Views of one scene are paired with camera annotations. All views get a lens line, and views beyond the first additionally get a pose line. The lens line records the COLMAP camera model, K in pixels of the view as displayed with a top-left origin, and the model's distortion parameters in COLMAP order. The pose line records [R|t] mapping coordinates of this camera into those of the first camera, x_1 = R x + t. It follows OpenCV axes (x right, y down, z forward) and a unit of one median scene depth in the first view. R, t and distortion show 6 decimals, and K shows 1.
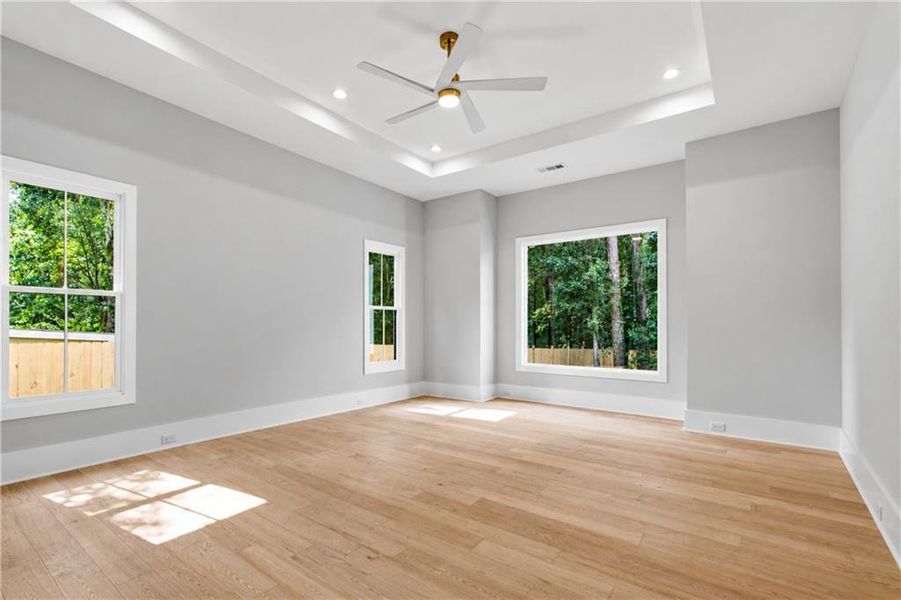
lens RADIAL K [[423.4, 0, 448.9], [0, 423.4, 322.4], [0, 0, 1]] dist [-0.028084, -0.000156]
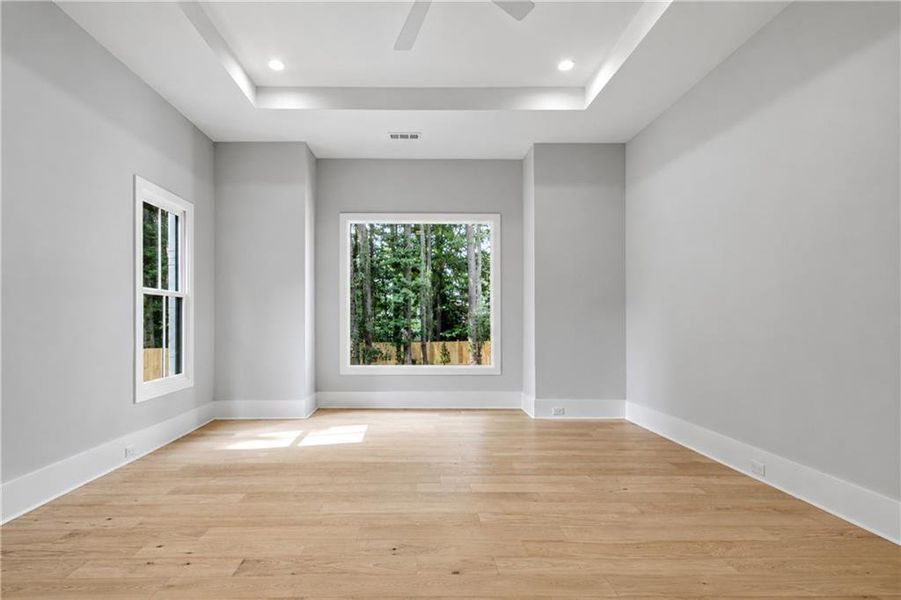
lens RADIAL K [[423.4, 0, 448.9], [0, 423.4, 322.4], [0, 0, 1]] dist [-0.028084, -0.000156]
pose [[0.783337, -0.006529, 0.621563, -0.206912], [0.002523, 0.999970, 0.007325, 0.007409], [-0.621592, -0.004170, 0.783330, 0.248550]]
